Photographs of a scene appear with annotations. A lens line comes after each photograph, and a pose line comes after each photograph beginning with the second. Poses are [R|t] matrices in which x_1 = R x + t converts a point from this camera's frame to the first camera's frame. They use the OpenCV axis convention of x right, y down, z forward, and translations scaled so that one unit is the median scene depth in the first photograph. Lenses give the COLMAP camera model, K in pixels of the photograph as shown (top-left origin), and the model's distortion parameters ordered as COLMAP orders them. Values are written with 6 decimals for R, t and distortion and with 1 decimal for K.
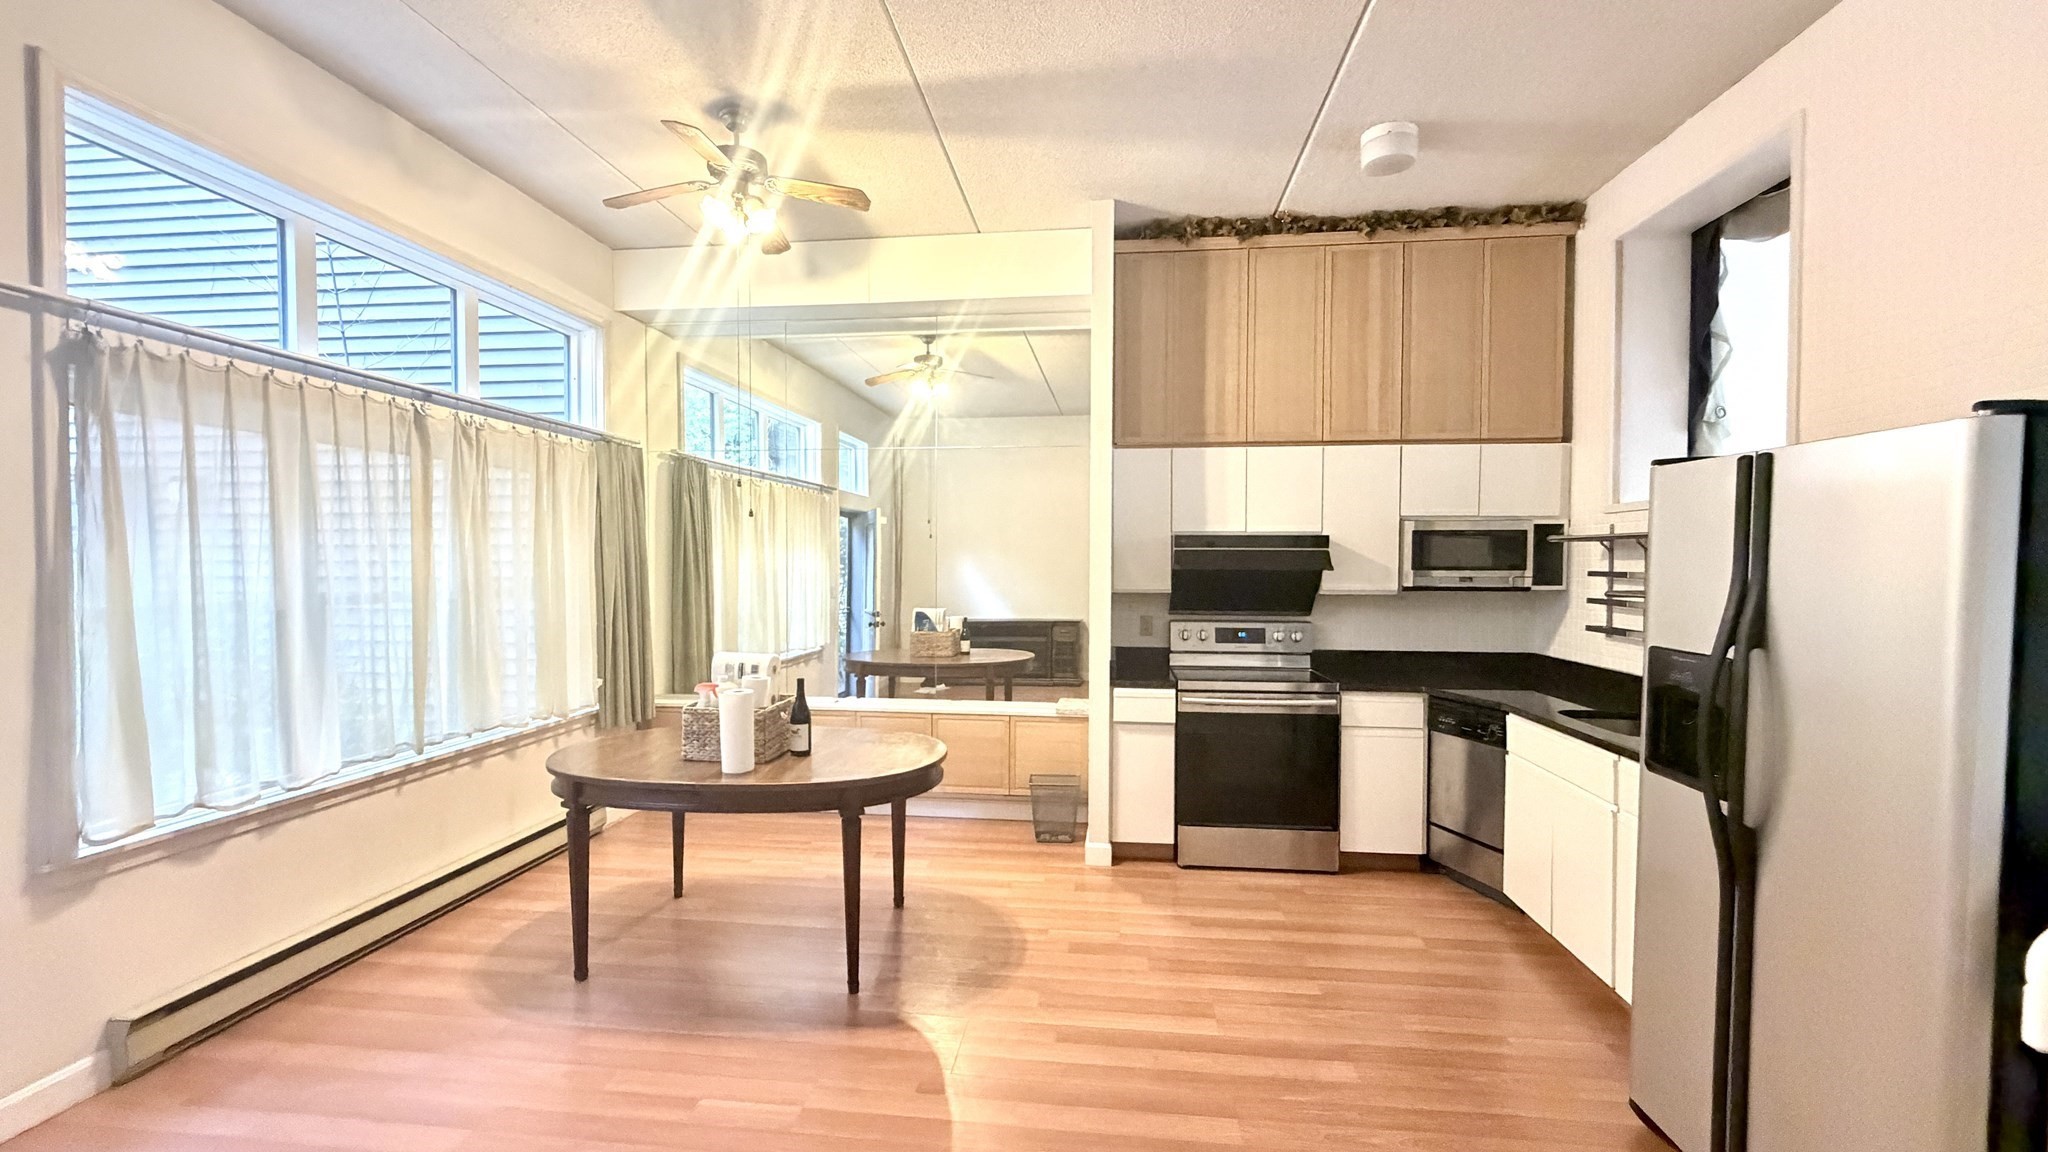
lens RADIAL K [[817.0, 0, 1019.4], [0, 817.0, 579.9], [0, 0, 1]] dist [0.001659, -0.000429]
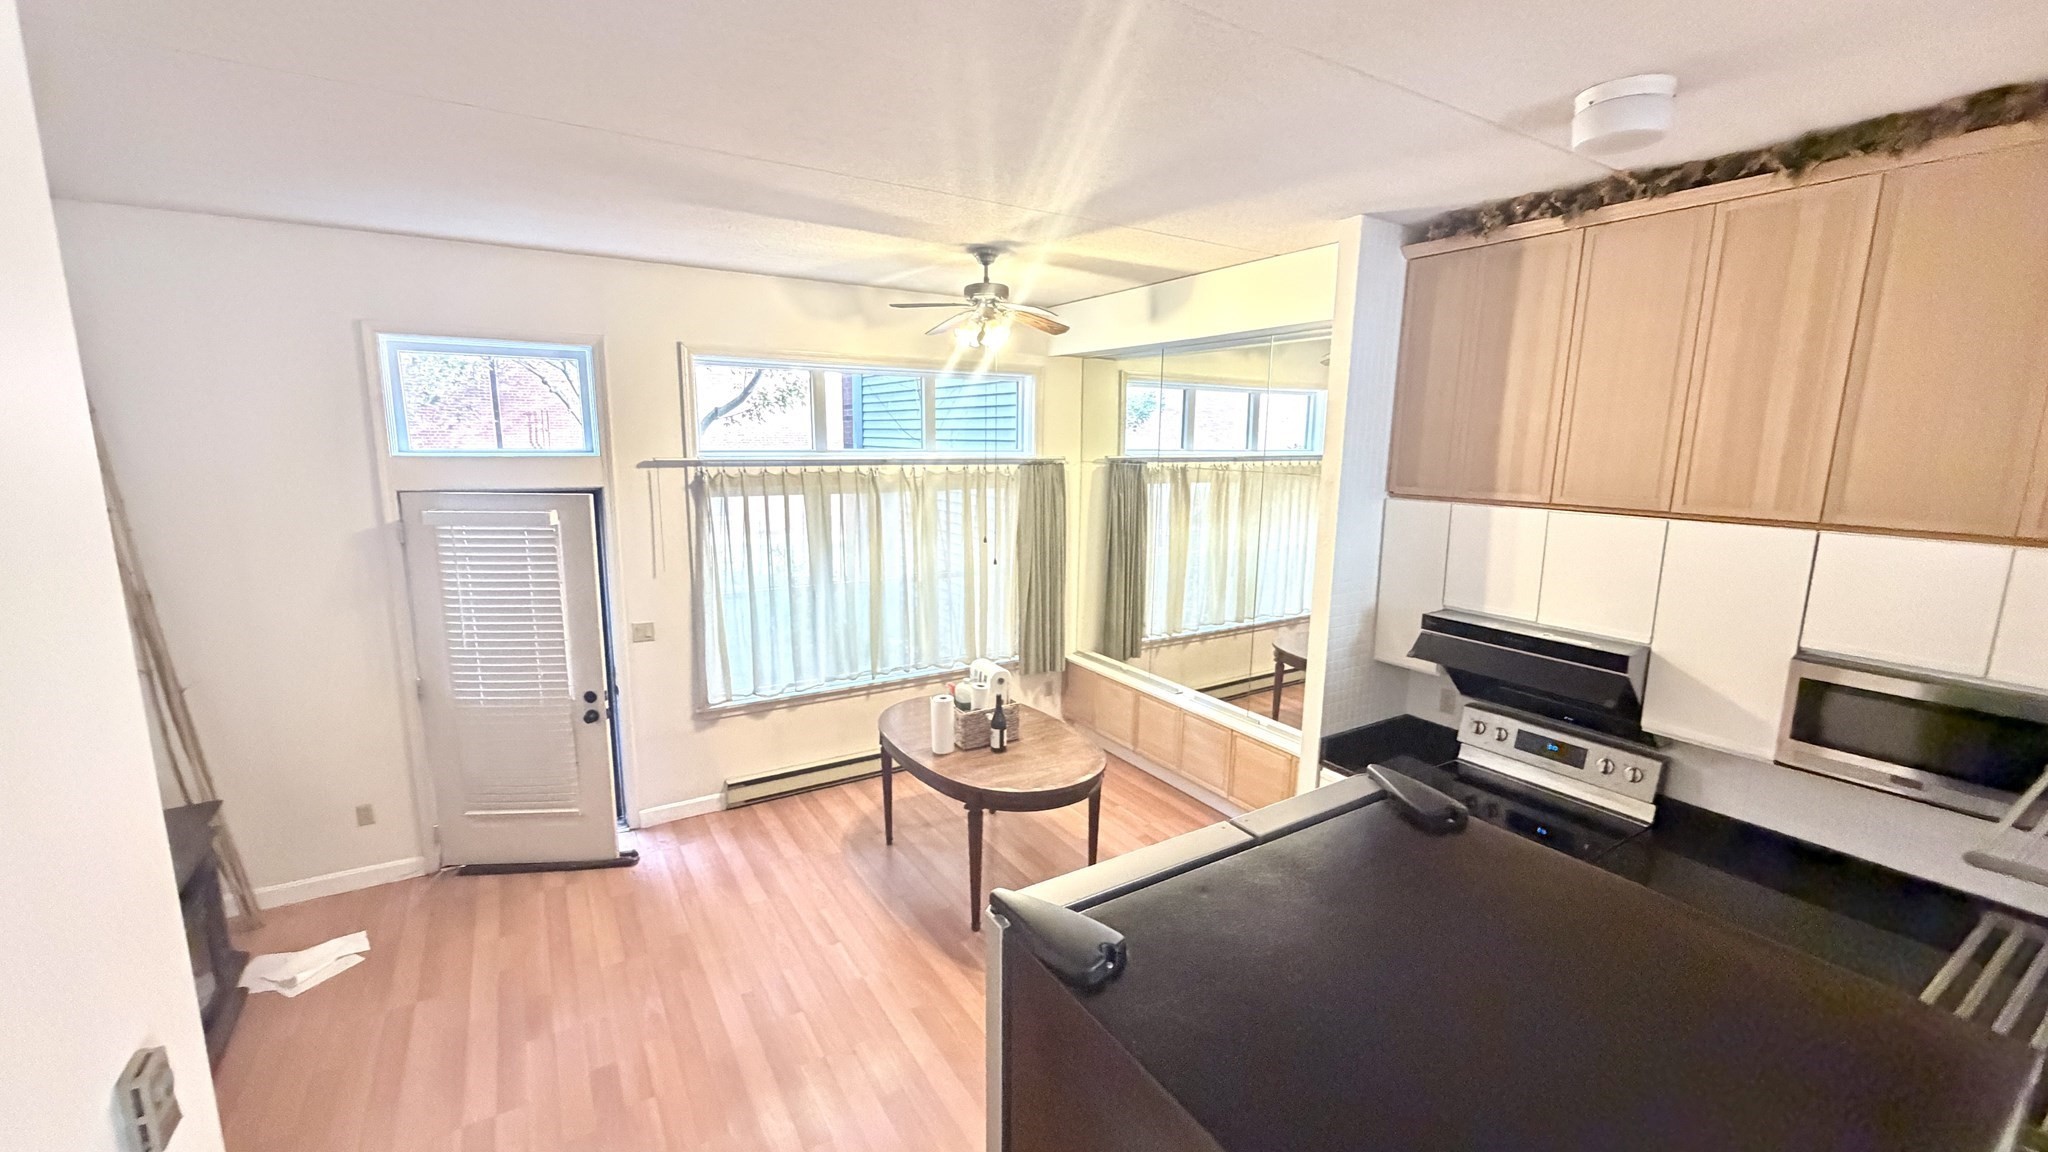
lens RADIAL K [[817.0, 0, 1019.4], [0, 817.0, 579.9], [0, 0, 1]] dist [0.001659, -0.000429]
pose [[0.621455, 0.142193, -0.770438, 0.570867], [-0.025584, 0.986550, 0.161442, -0.212576], [0.783032, -0.080618, 0.616734, 0.170688]]
